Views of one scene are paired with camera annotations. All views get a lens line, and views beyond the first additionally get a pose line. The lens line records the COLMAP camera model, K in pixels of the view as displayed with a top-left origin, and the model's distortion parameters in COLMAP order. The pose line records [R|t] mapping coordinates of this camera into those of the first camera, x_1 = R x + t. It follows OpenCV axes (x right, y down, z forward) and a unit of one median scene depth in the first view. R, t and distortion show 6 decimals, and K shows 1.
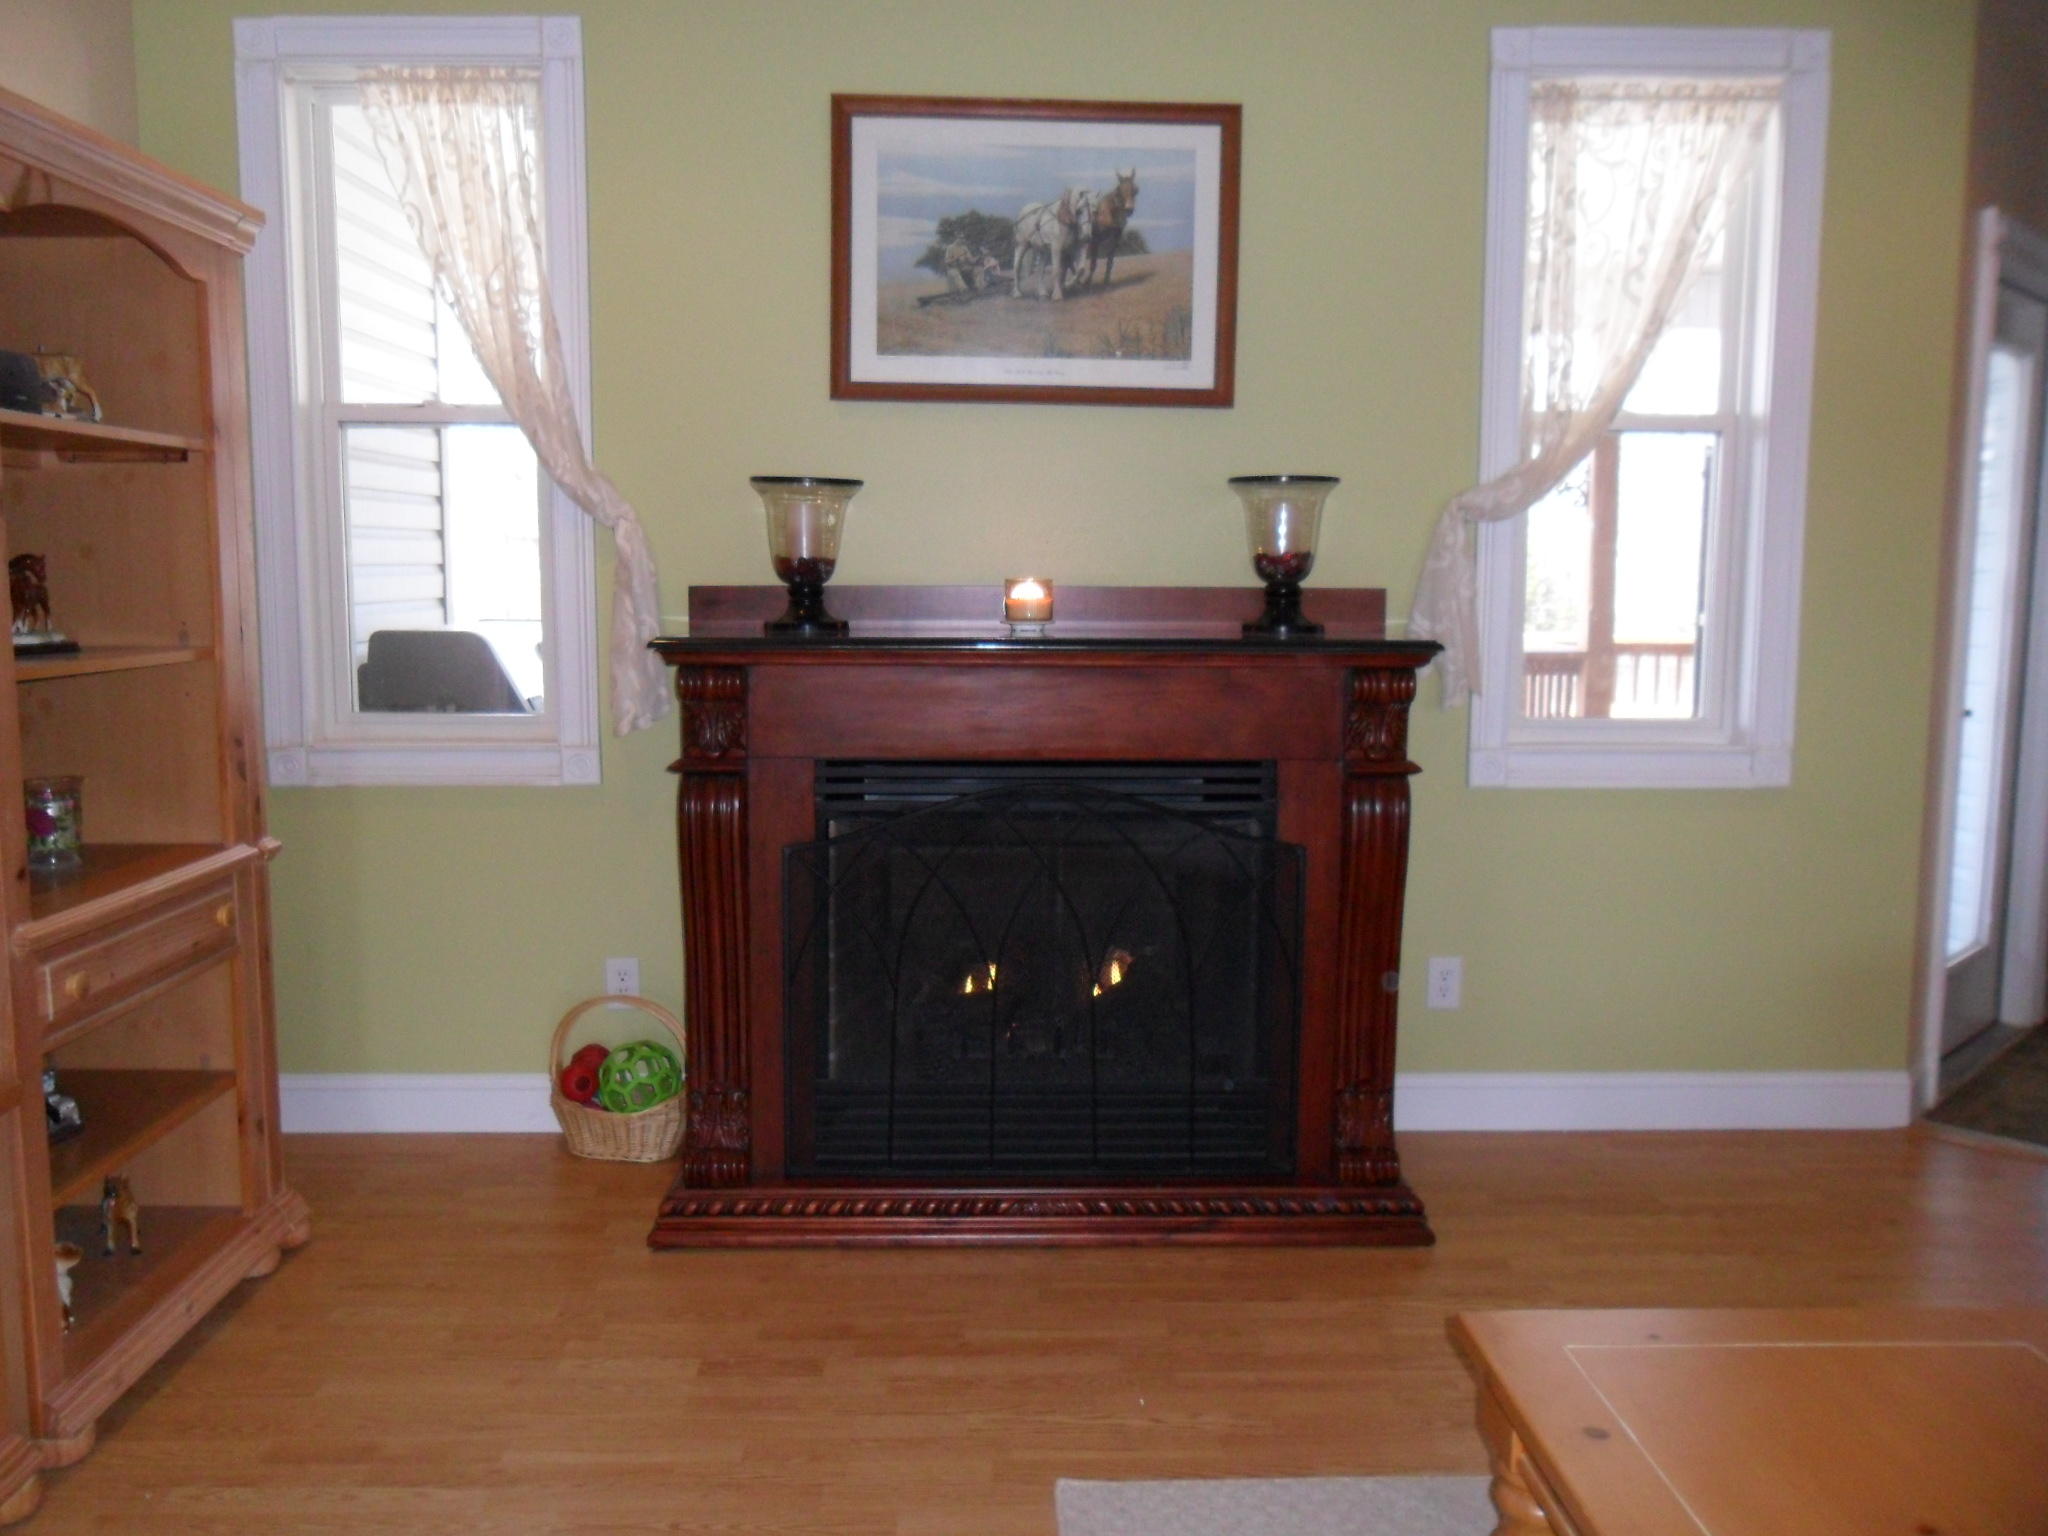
lens RADIAL K [[1673.9, 0, 1020.8], [0, 1673.9, 775.8], [0, 0, 1]] dist [-0.032383, 0.012399]
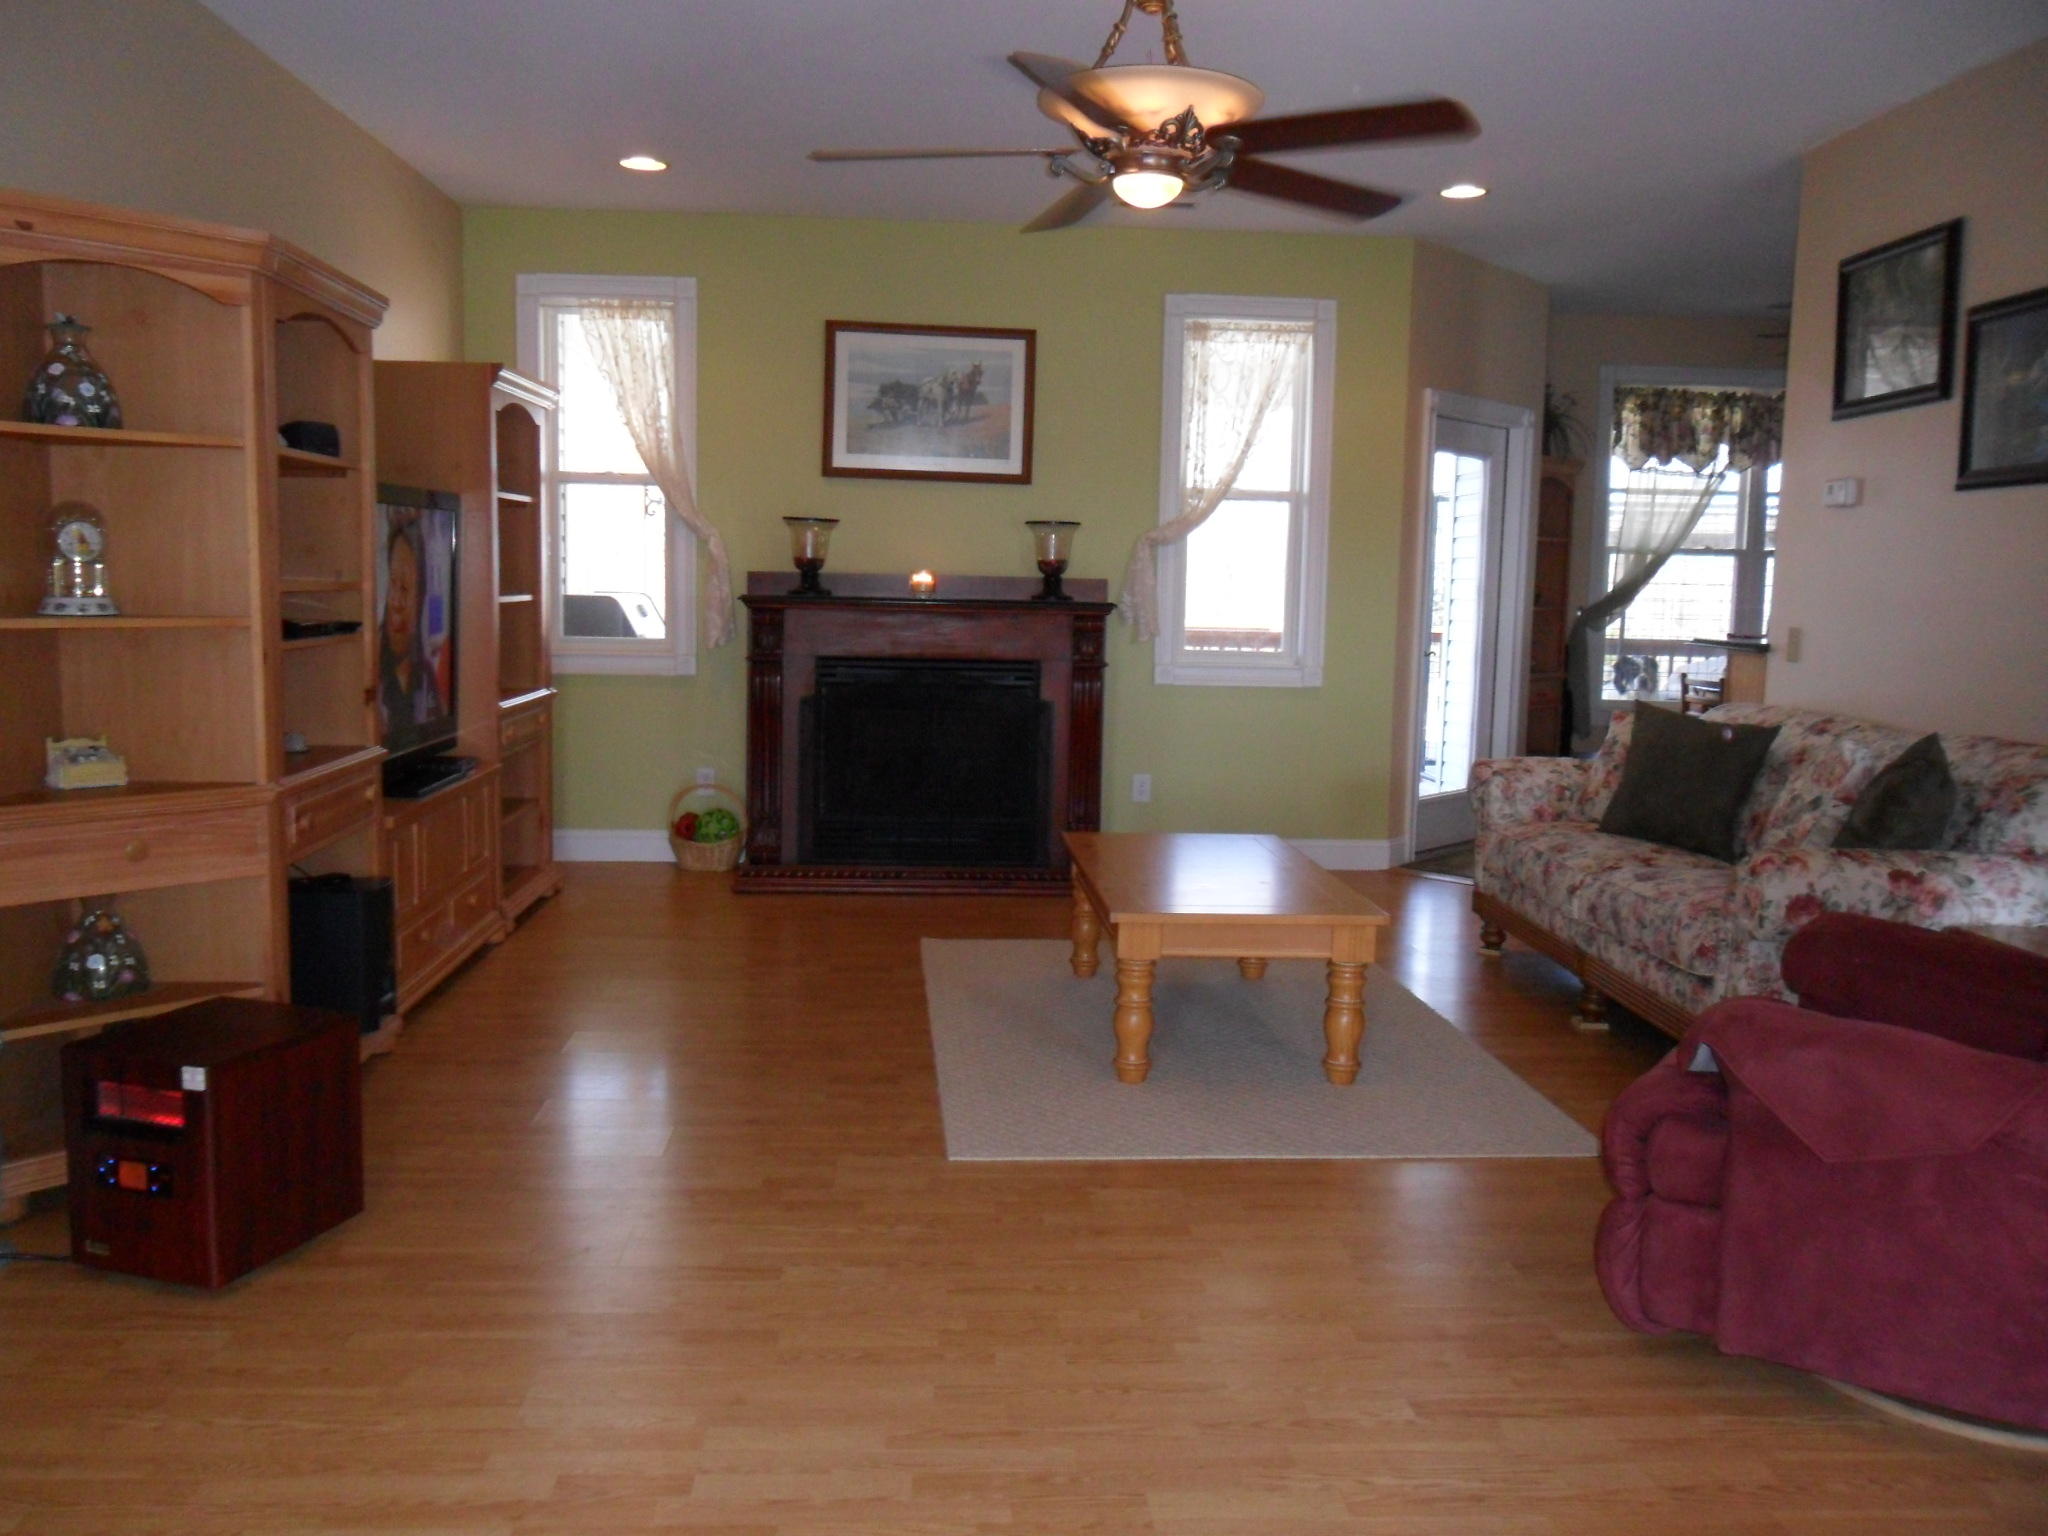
lens RADIAL K [[1673.9, 0, 1029.5], [0, 1673.9, 757.6], [0, 0, 1]] dist [-0.032383, 0.012399]
pose [[0.998645, 0.013359, 0.050293, 0.032976], [-0.012745, 0.999841, -0.012502, 0.121260], [-0.050452, 0.011844, 0.998656, -0.941244]]
